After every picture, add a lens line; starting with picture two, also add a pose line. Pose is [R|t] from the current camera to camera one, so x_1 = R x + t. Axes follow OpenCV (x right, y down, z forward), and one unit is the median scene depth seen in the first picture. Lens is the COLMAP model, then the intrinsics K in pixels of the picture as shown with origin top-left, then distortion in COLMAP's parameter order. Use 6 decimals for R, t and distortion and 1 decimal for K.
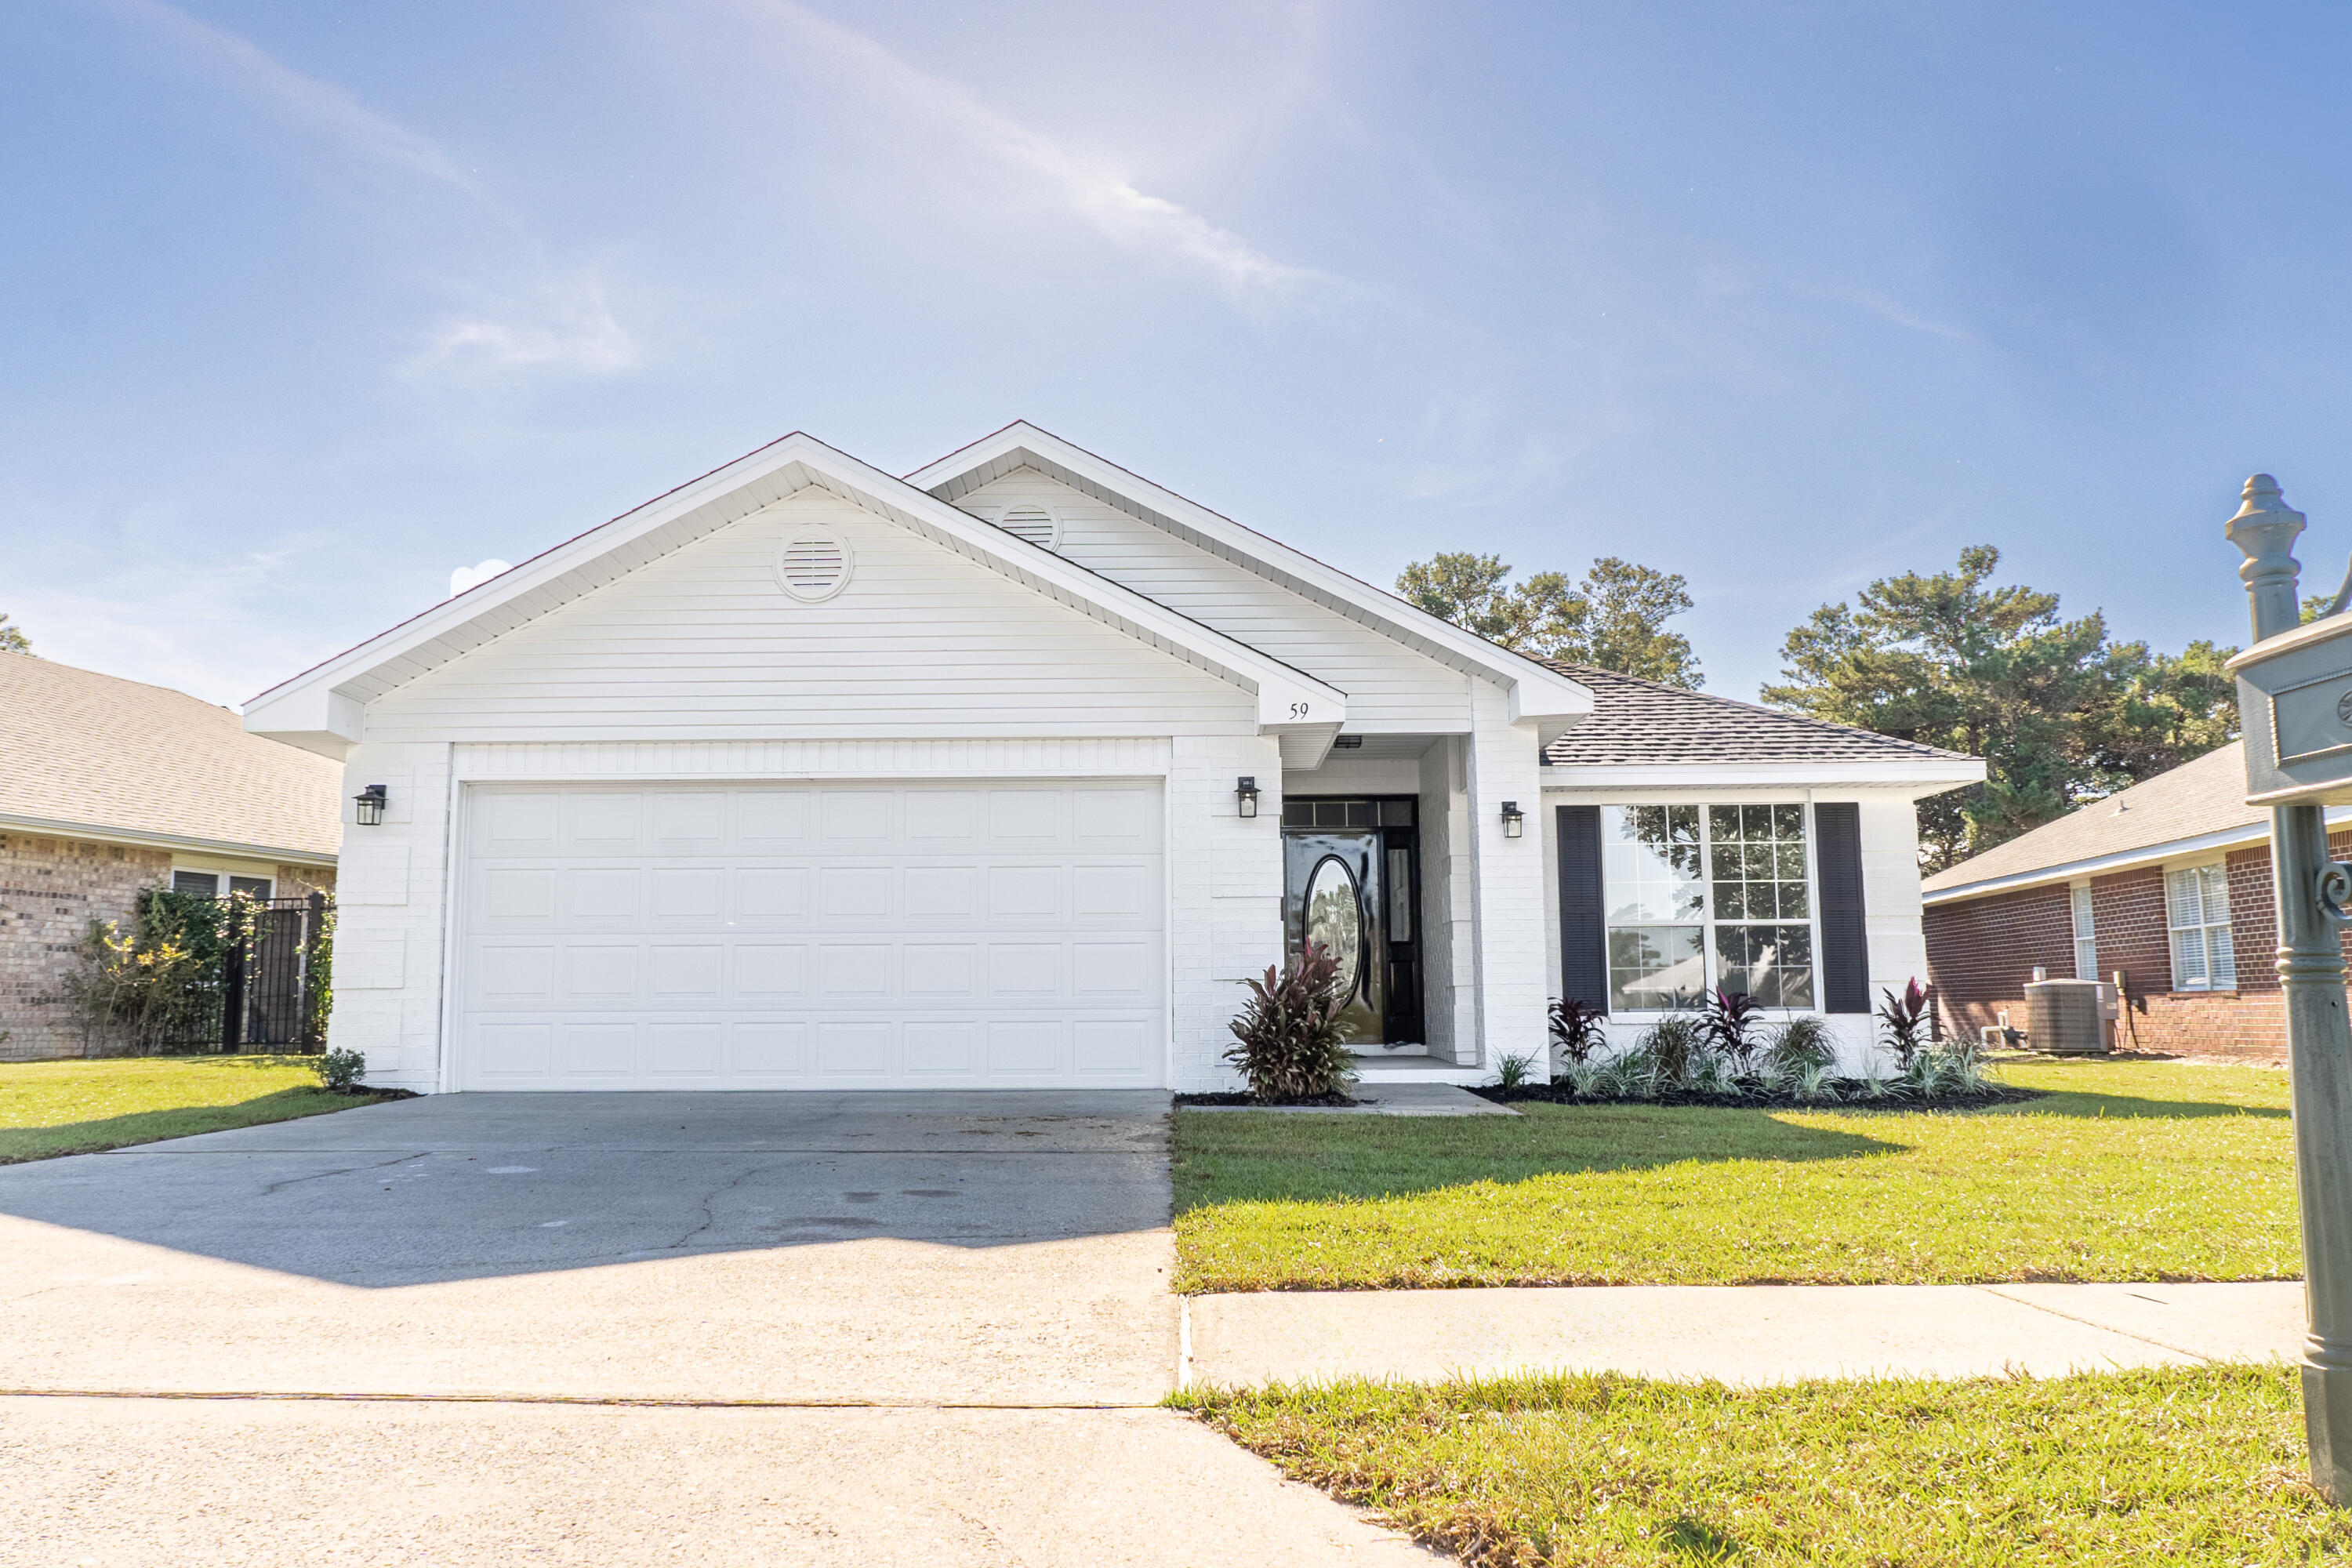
lens RADIAL K [[1853.2, 0, 1176.0], [0, 1853.2, 784.0], [0, 0, 1]] dist [-0.025812, -0.002798]
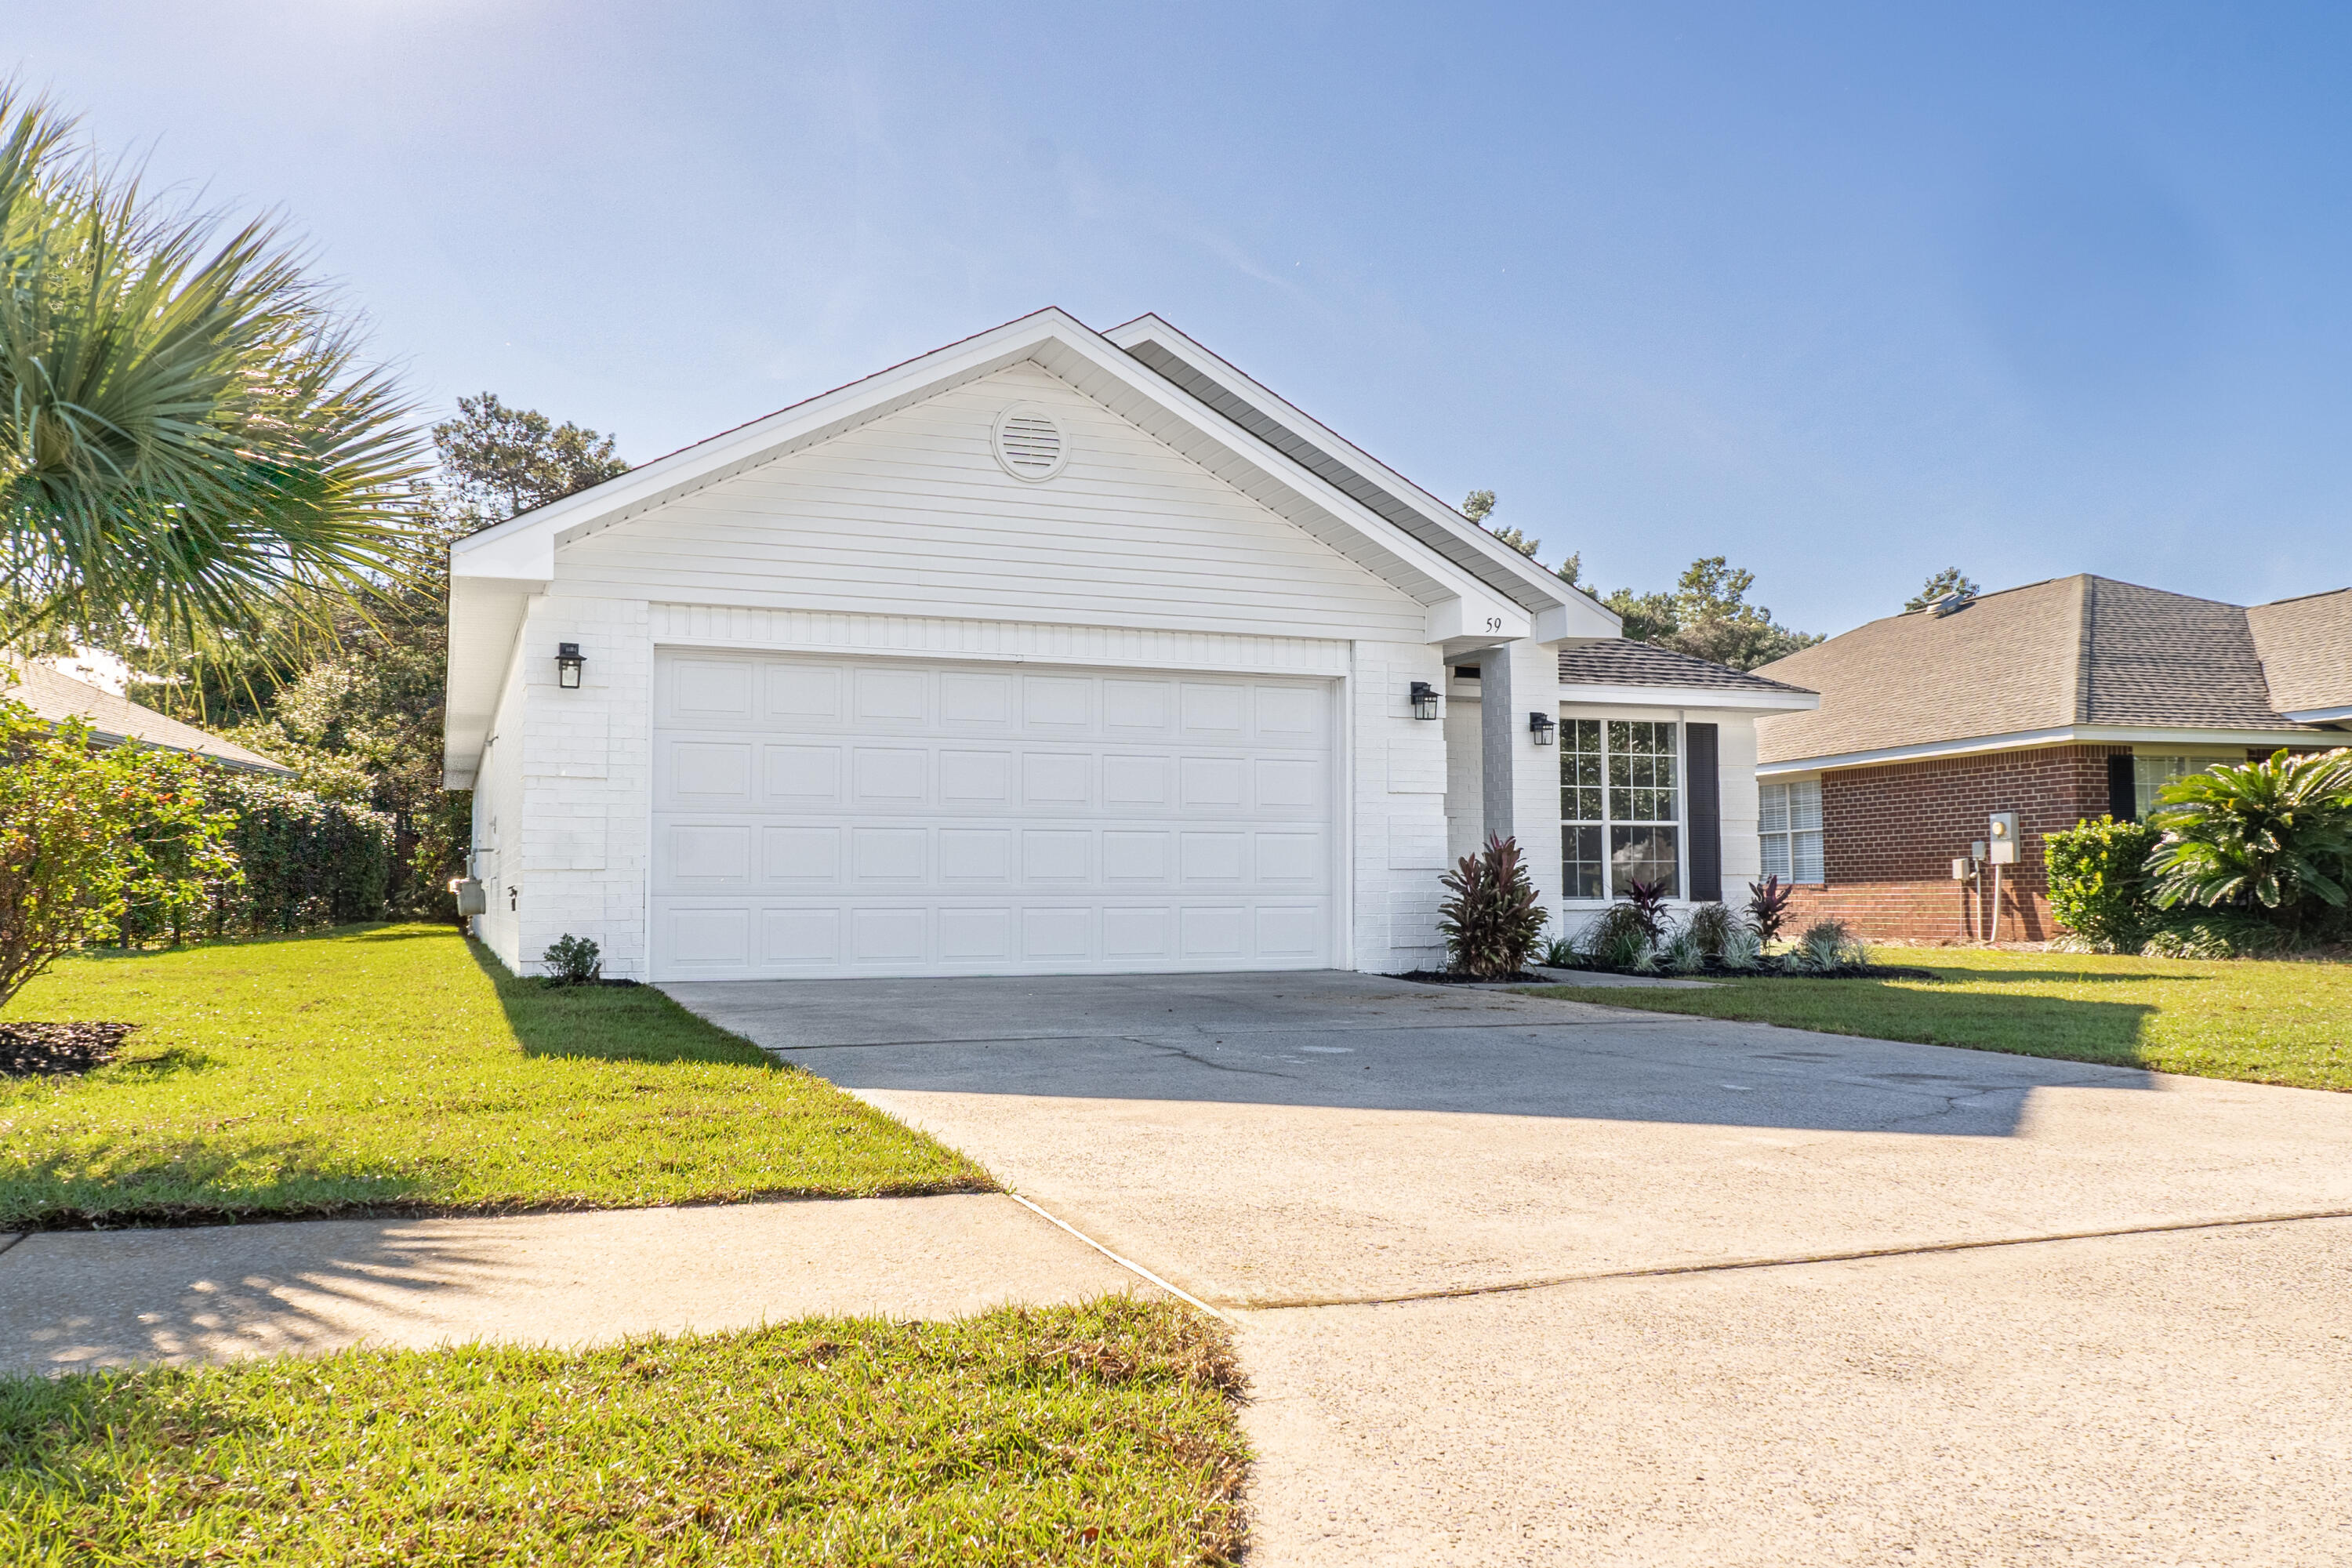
lens RADIAL K [[1824.2, 0, 1176.0], [0, 1824.2, 784.0], [0, 0, 1]] dist [-0.034782, -0.001381]
pose [[0.927540, 0.029553, 0.372553, -0.479772], [-0.053451, 0.997110, 0.053980, 0.005313], [-0.369881, -0.069982, 0.926440, 0.064134]]
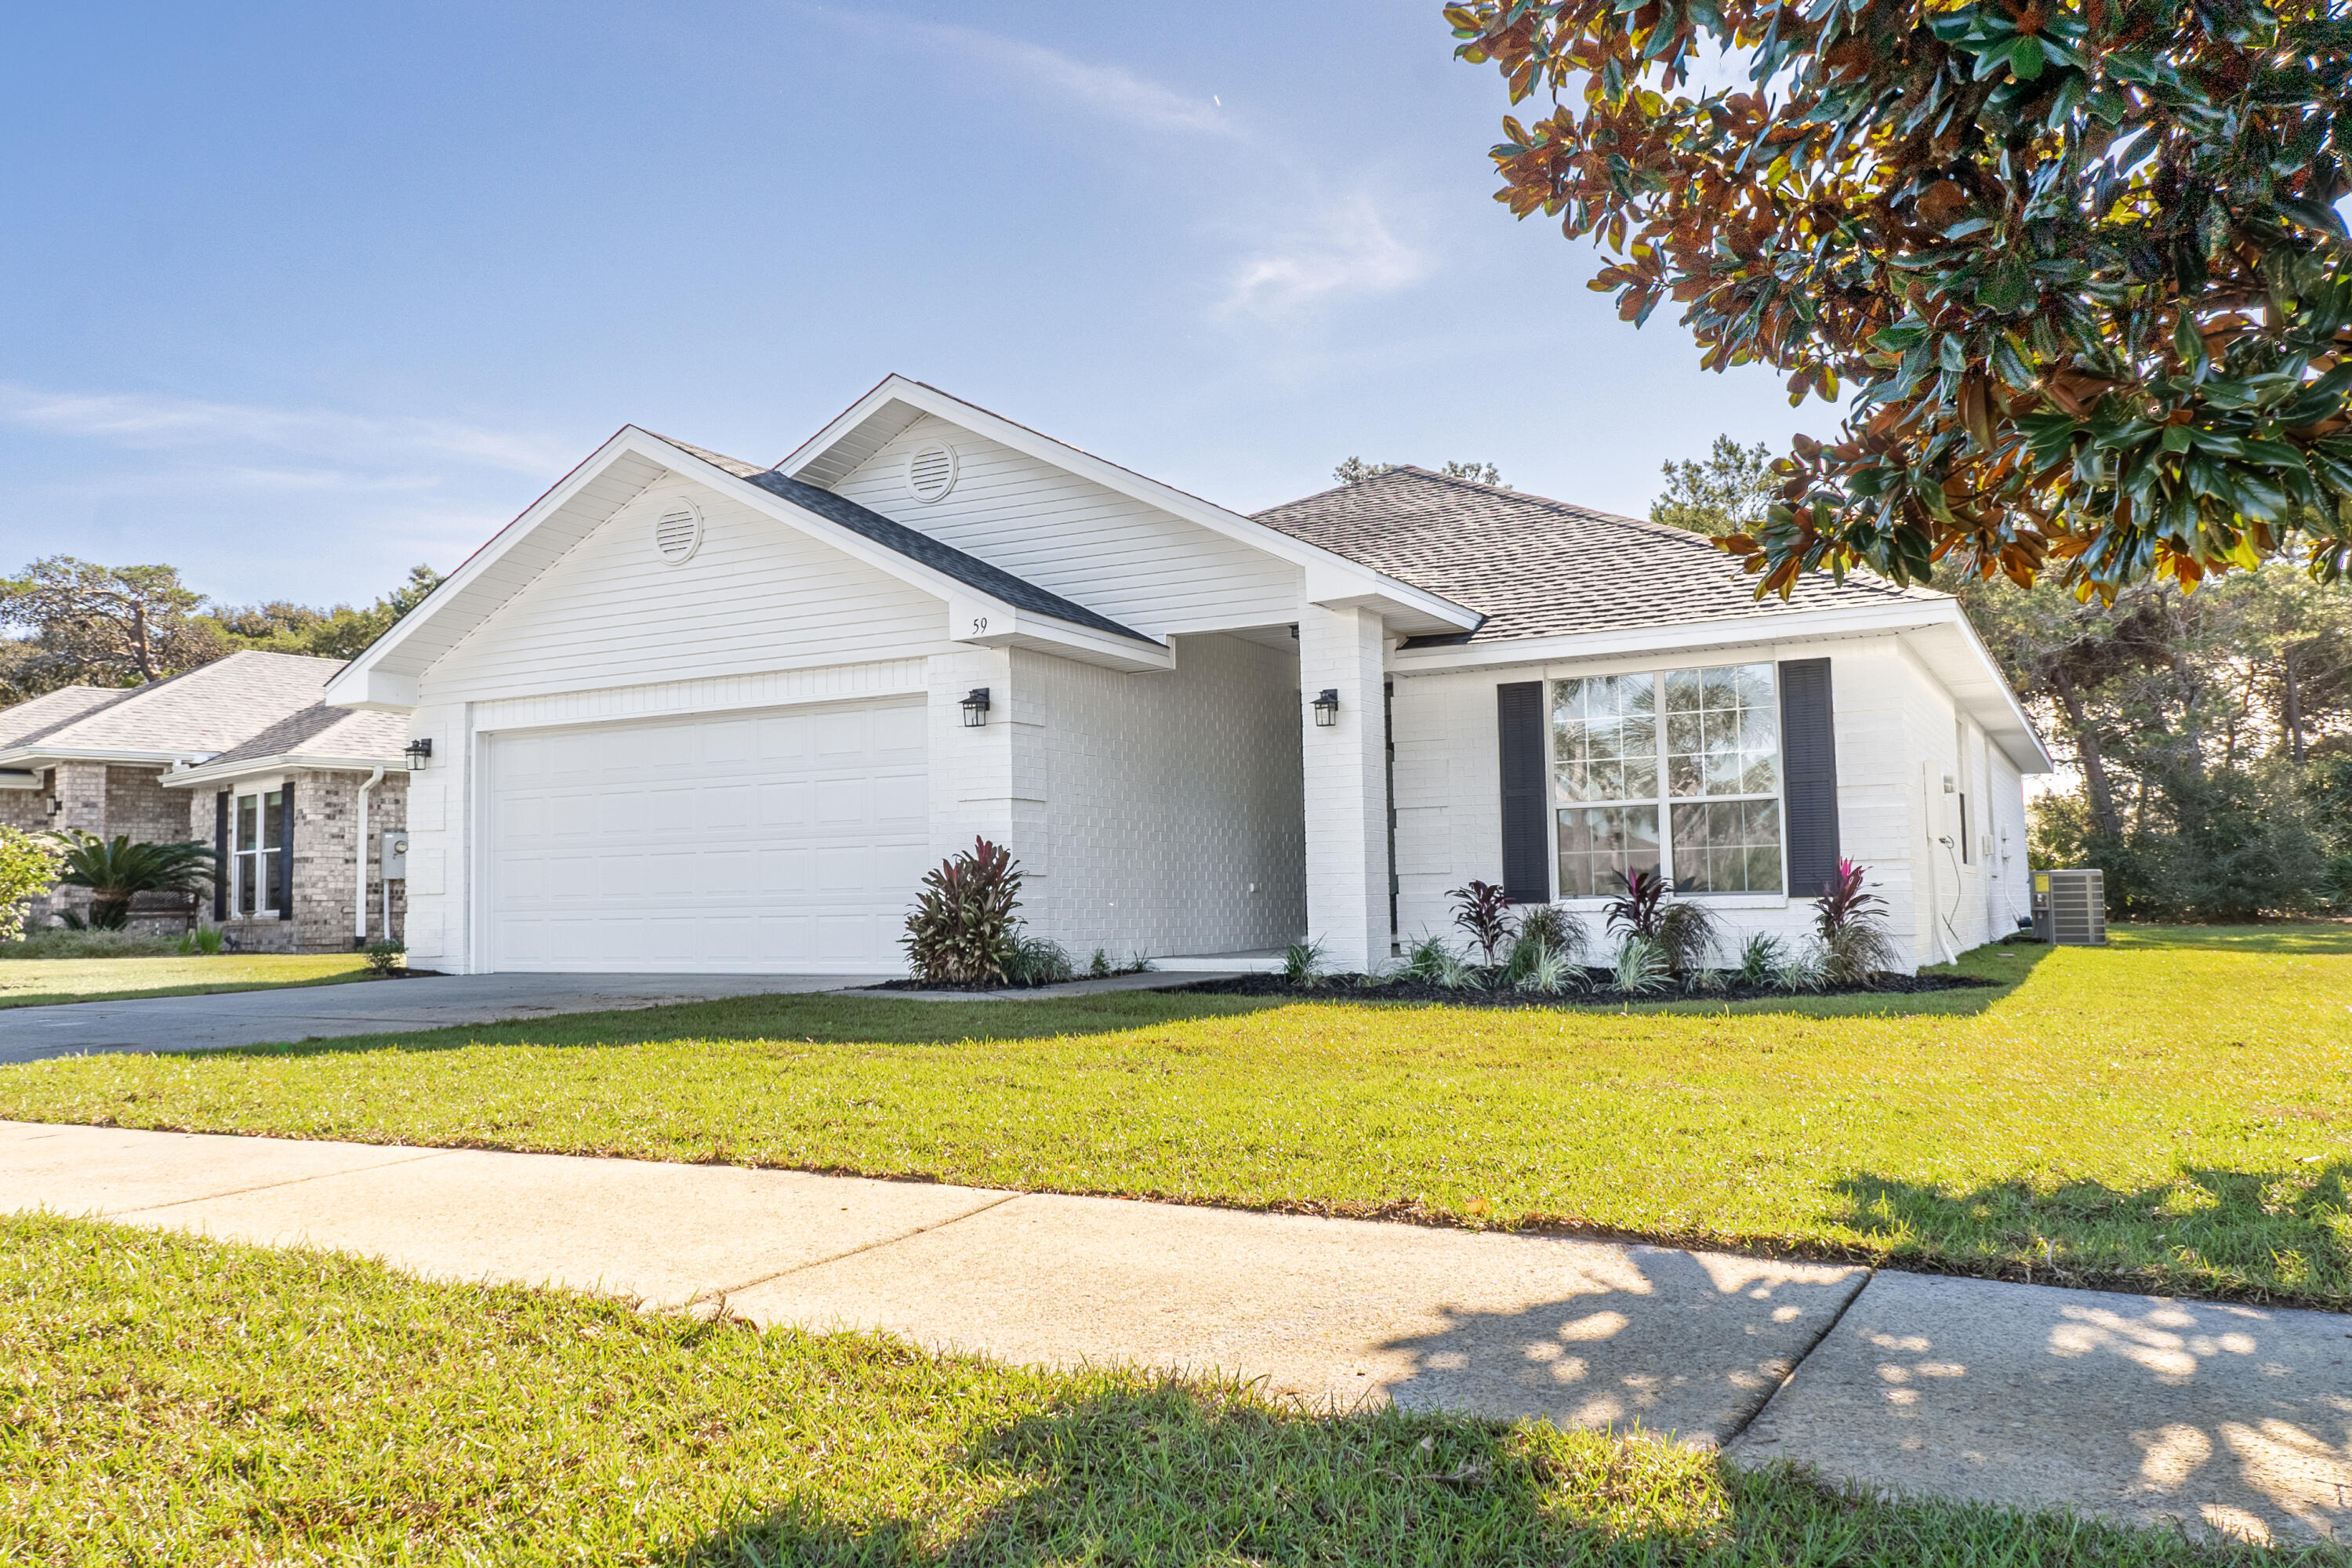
lens RADIAL K [[1824.2, 0, 1176.0], [0, 1824.2, 784.0], [0, 0, 1]] dist [-0.034782, -0.001381]
pose [[0.887357, -0.041011, -0.459256, 0.616523], [0.070522, 0.996389, 0.047284, 0.009033], [0.455658, -0.074345, 0.887045, 0.101117]]
